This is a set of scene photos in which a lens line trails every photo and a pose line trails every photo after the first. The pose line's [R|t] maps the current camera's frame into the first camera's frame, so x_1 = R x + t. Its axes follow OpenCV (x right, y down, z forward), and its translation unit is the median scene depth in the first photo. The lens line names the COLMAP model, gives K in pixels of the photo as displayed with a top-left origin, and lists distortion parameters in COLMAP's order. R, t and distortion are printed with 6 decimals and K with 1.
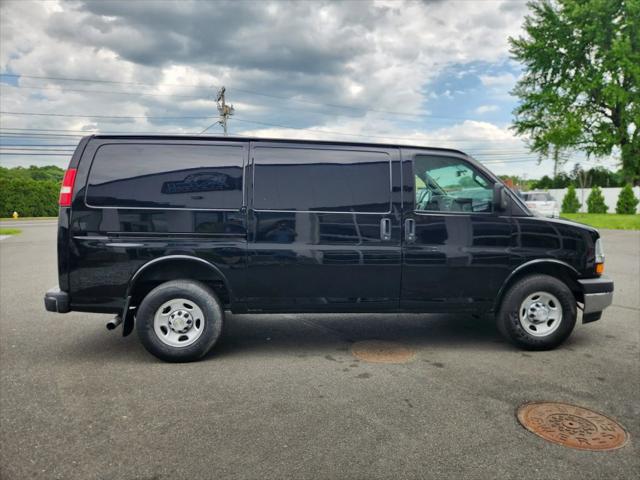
lens RADIAL K [[431.0, 0, 323.7], [0, 431.0, 236.0], [0, 0, 1]] dist [0.055364, -0.043346]
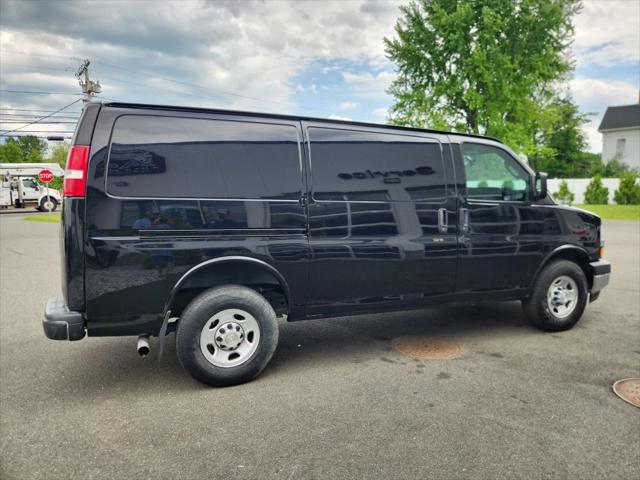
lens RADIAL K [[431.0, 0, 322.5], [0, 431.0, 242.3], [0, 0, 1]] dist [0.055364, -0.043346]
pose [[0.956677, -0.033462, 0.289222, -0.337631], [0.023623, 0.999020, 0.037442, -0.007080], [-0.290191, -0.028988, 0.956530, 0.143672]]
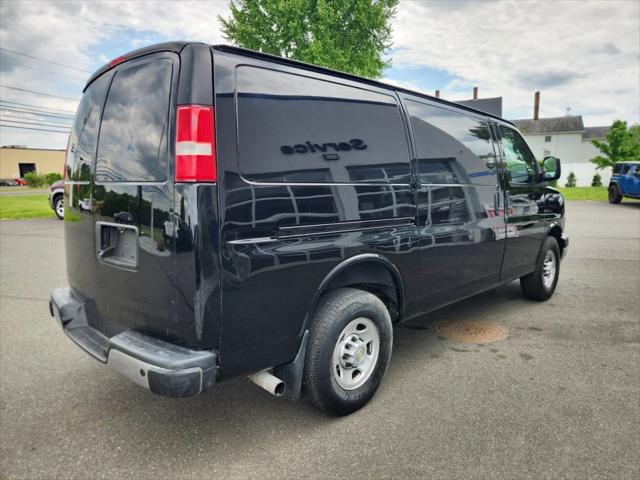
lens RADIAL K [[431.0, 0, 323.9], [0, 431.0, 241.2], [0, 0, 1]] dist [0.055364, -0.043346]
pose [[0.768522, -0.097460, 0.632357, -0.663897], [0.057452, 0.994850, 0.083505, -0.028316], [-0.637239, -0.027845, 0.770163, 0.440468]]
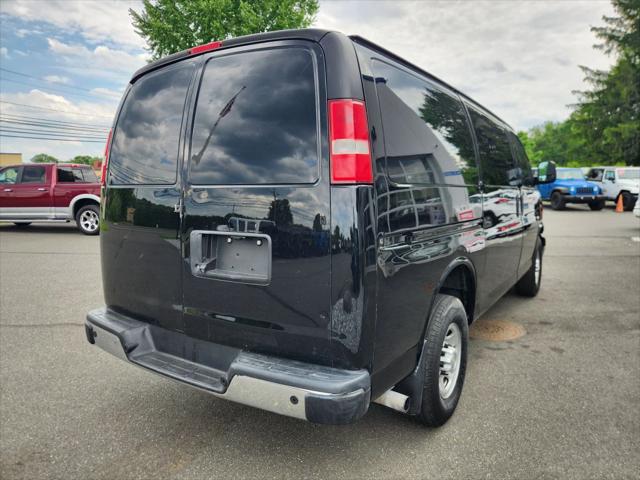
lens RADIAL K [[431.0, 0, 324.3], [0, 431.0, 241.8], [0, 0, 1]] dist [0.055364, -0.043346]
pose [[0.631216, -0.110669, 0.767671, -0.797107], [0.069786, 0.993857, 0.085896, -0.040684], [-0.772461, -0.000646, 0.635062, 0.618443]]
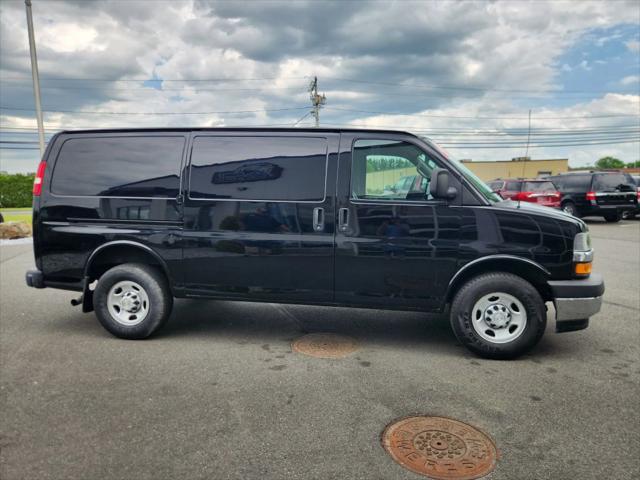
lens RADIAL K [[431.0, 0, 320.8], [0, 431.0, 237.0], [0, 0, 1]] dist [0.055364, -0.043346]
pose [[0.966745, 0.021598, -0.254828, 0.343051], [-0.013976, 0.999400, 0.031684, -0.004805], [0.255359, -0.027069, 0.966467, 0.067812]]
